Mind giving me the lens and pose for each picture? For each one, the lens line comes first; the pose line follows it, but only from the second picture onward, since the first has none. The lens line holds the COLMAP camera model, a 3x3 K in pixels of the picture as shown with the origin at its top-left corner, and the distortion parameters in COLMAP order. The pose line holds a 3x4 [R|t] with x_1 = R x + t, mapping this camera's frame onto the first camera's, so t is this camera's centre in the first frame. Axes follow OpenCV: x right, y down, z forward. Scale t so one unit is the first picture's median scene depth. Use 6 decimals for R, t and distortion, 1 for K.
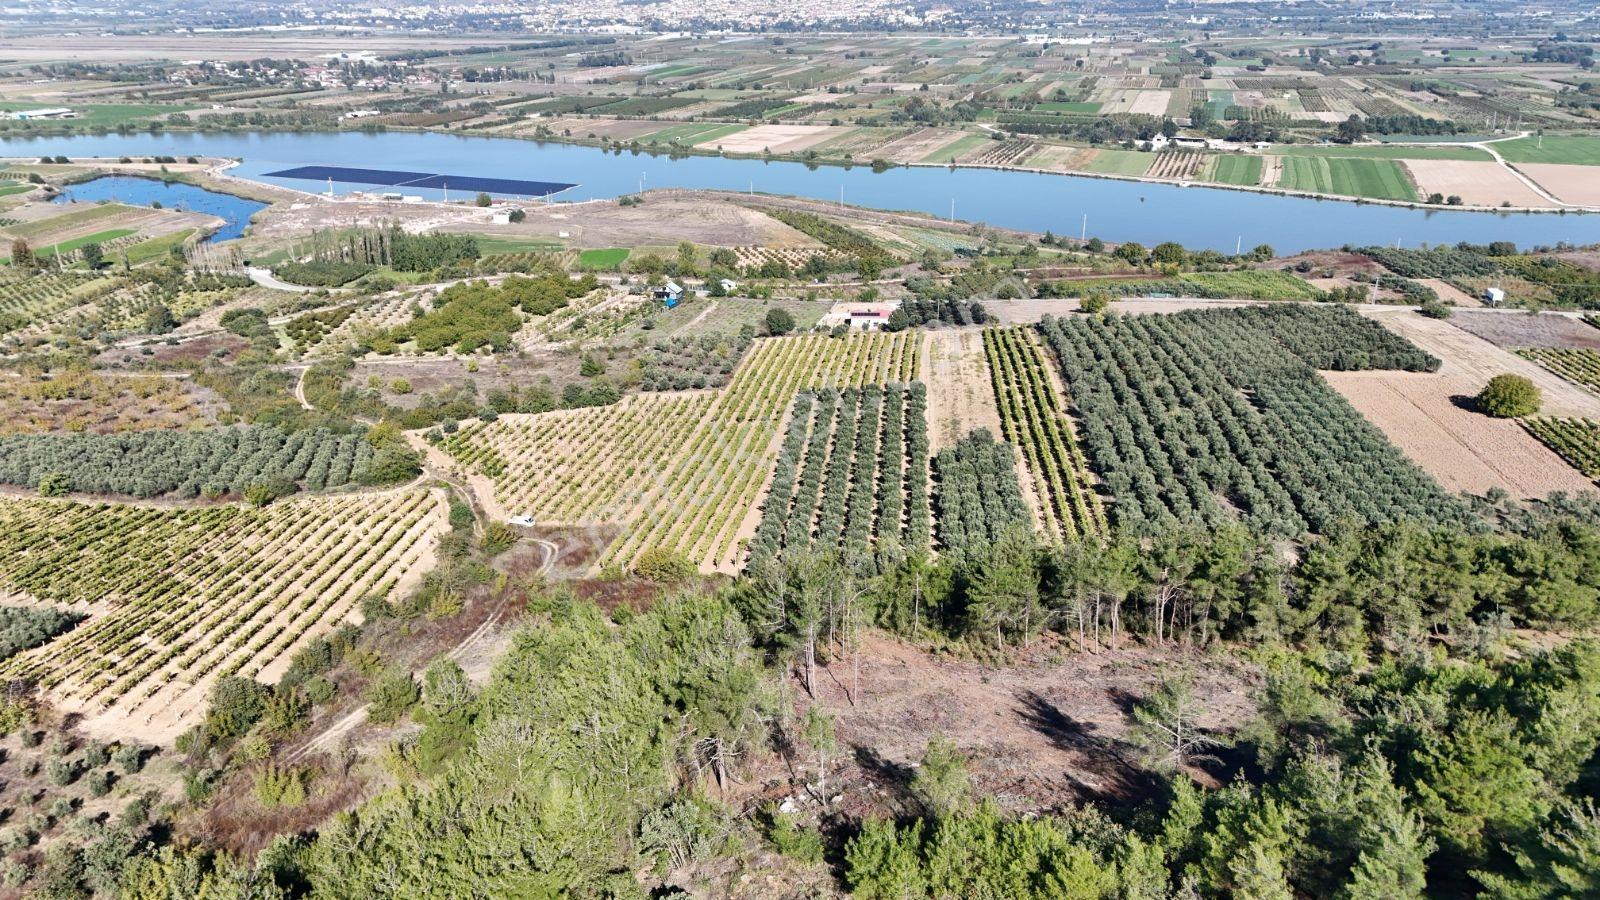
lens RADIAL K [[1169.1, 0, 795.0], [0, 1169.1, 455.8], [0, 0, 1]] dist [0.071647, -0.060498]
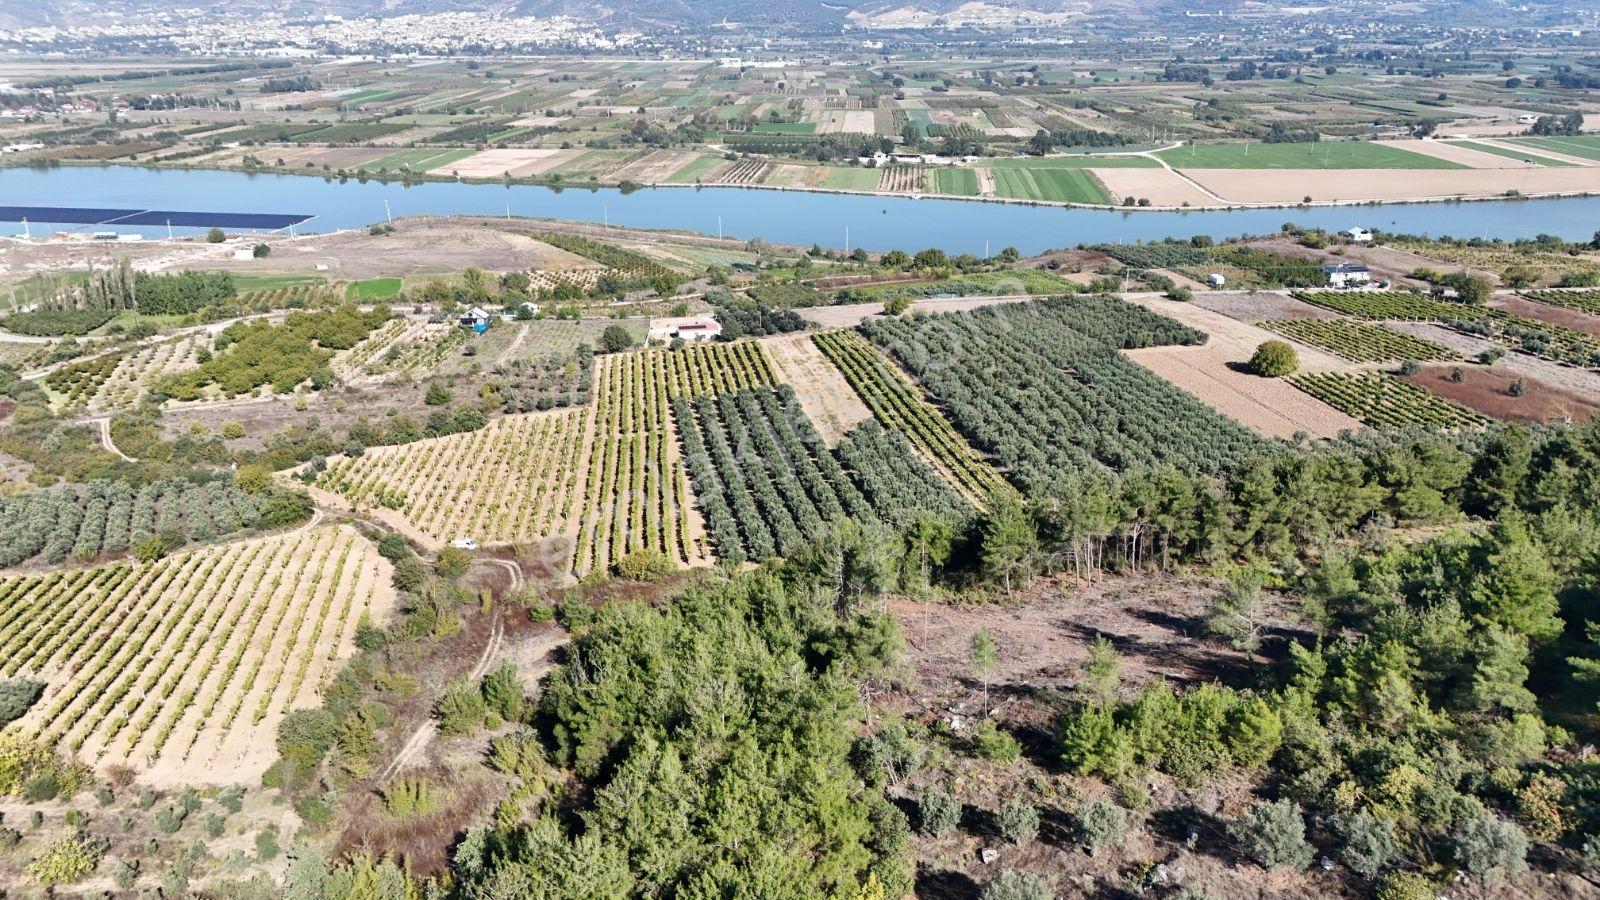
lens RADIAL K [[1169.1, 0, 795.0], [0, 1169.1, 455.8], [0, 0, 1]] dist [0.071647, -0.060498]
pose [[0.967457, -0.087064, 0.237584, -0.062967], [0.091167, 0.995816, -0.006316, 0.004185], [-0.236039, 0.027771, 0.971347, -0.014670]]
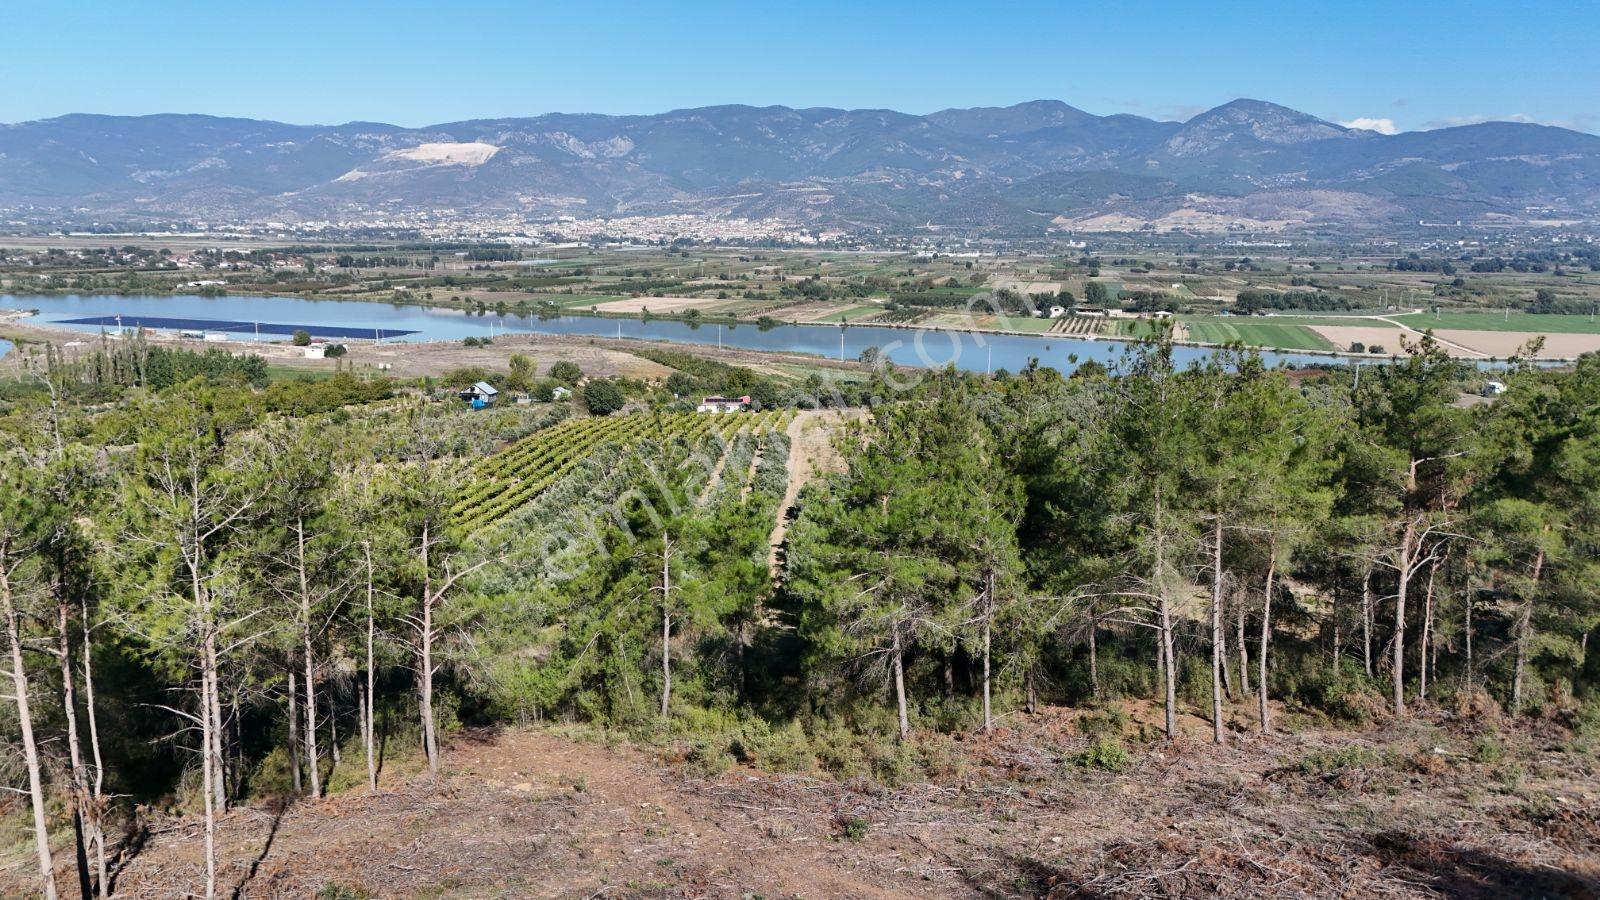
lens RADIAL K [[1169.1, 0, 795.0], [0, 1169.1, 455.8], [0, 0, 1]] dist [0.071647, -0.060498]
pose [[0.996657, 0.002284, 0.081671, 0.026368], [0.012820, 0.982854, -0.183942, 0.032375], [-0.080691, 0.184374, 0.979538, 0.150211]]
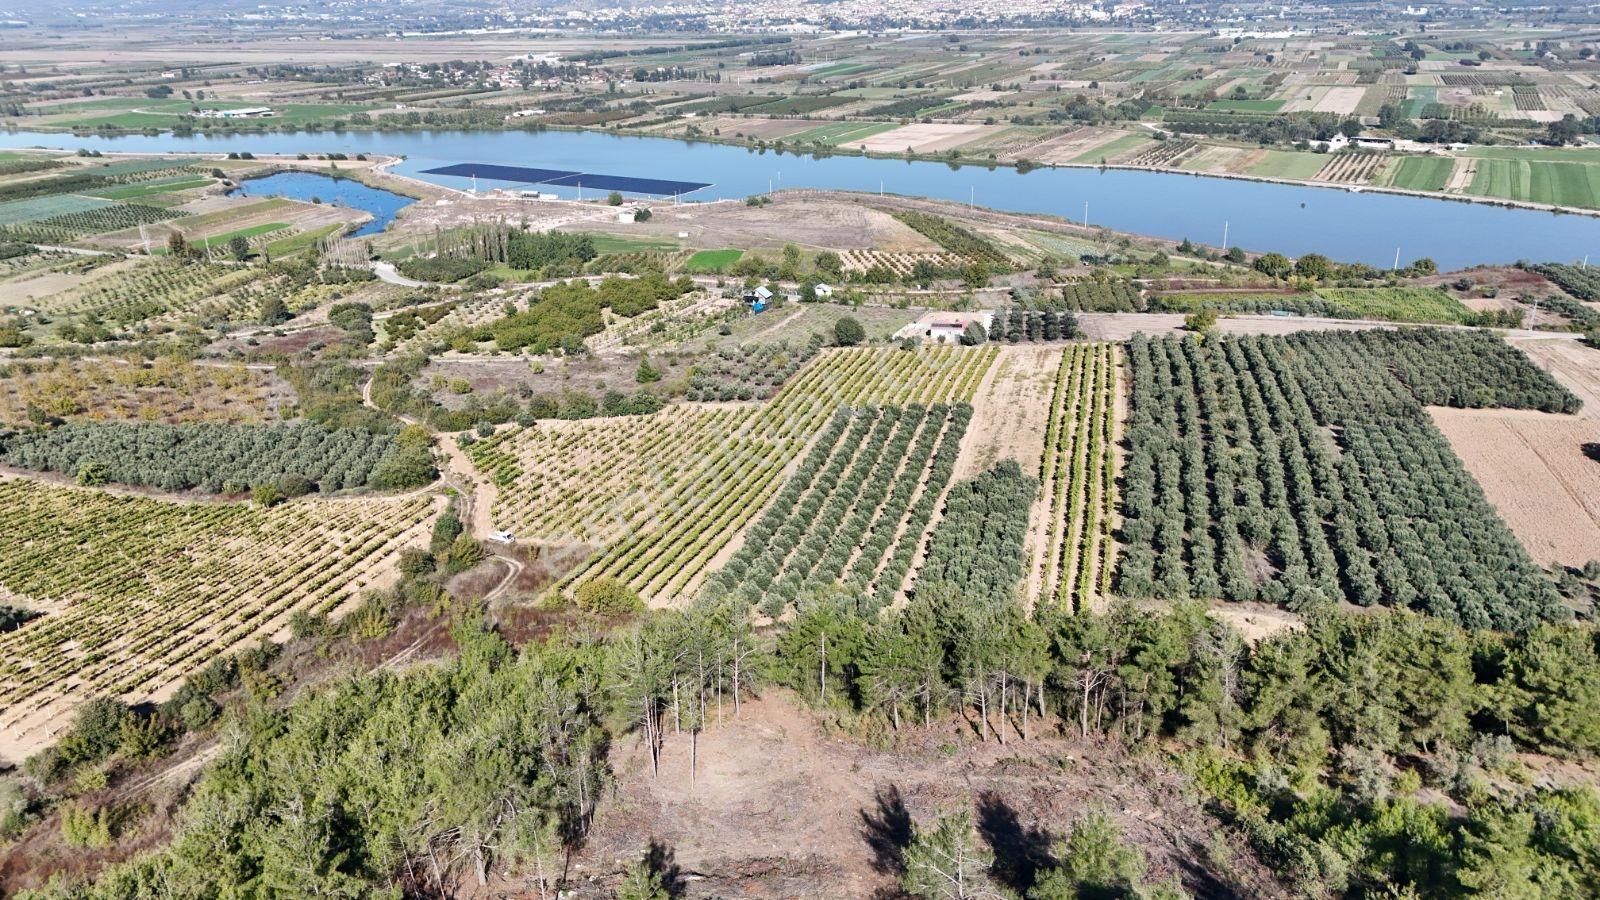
lens RADIAL K [[1169.1, 0, 795.0], [0, 1169.1, 455.8], [0, 0, 1]] dist [0.071647, -0.060498]
pose [[0.988470, 0.044344, -0.144776, 0.047444], [-0.044132, 0.999015, 0.004677, -0.008678], [0.144841, 0.001766, 0.989453, 0.026083]]
